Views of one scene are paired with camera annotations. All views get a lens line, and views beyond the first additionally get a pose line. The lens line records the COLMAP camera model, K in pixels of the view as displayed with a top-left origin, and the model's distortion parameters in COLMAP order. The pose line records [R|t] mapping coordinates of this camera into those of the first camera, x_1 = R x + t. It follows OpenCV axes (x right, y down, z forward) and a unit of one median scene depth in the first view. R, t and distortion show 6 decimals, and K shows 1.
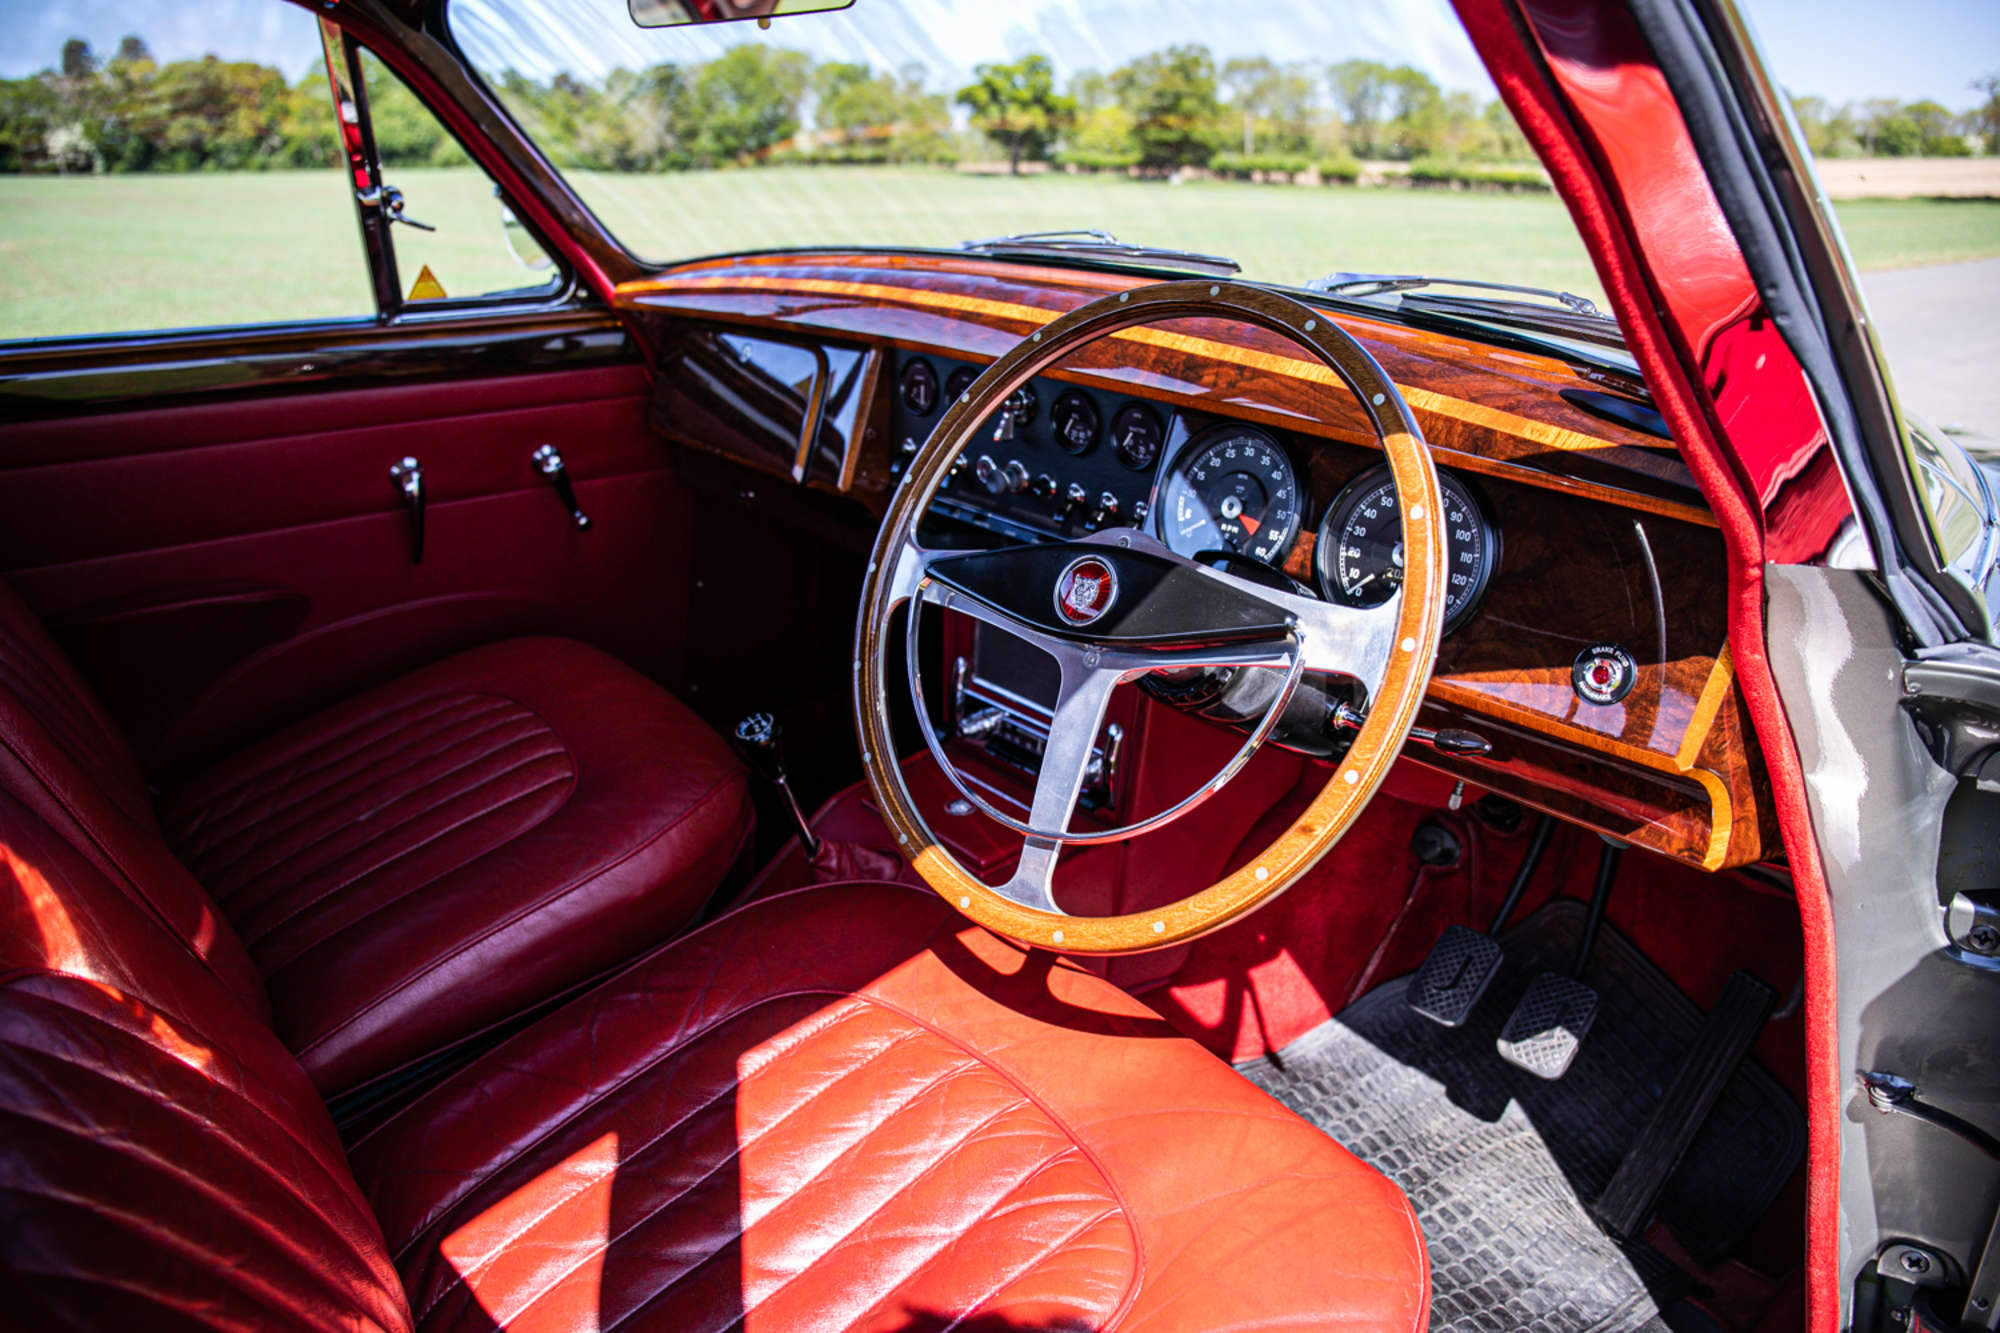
lens RADIAL K [[1408.6, 0, 1000.0], [0, 1408.6, 666.5], [0, 0, 1]] dist [-0.102909, 0.099014]
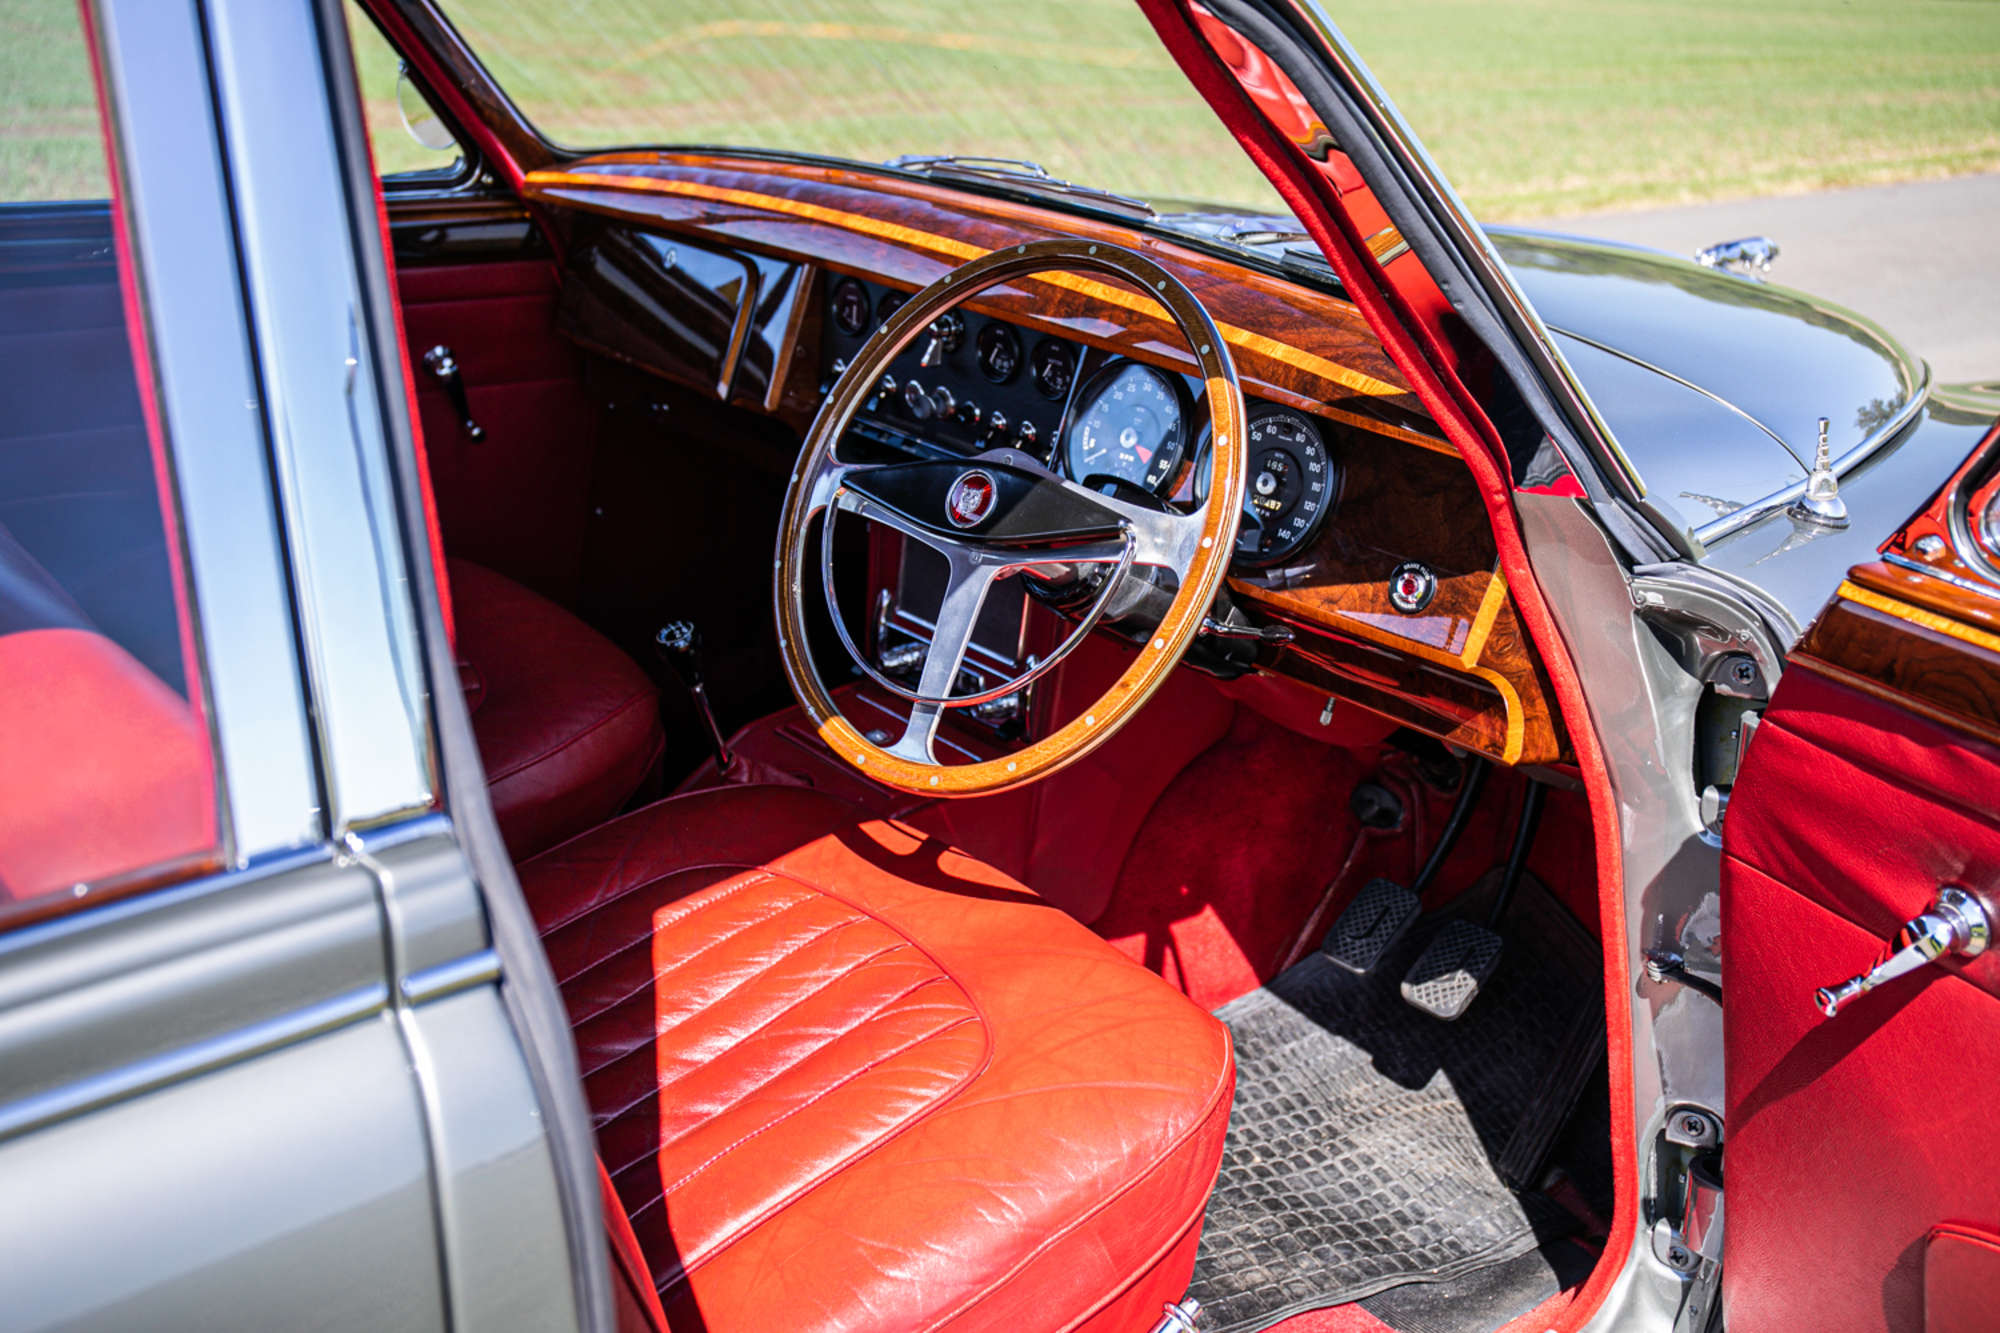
lens RADIAL K [[2236.8, 0, 1000.0], [0, 2236.8, 666.5], [0, 0, 1]] dist [0.016304, 0.006519]
pose [[0.999199, 0.040023, -0.000362, 0.064642], [-0.040023, 0.999030, -0.018350, 0.086709], [-0.000372, 0.018350, 0.999832, -0.636557]]
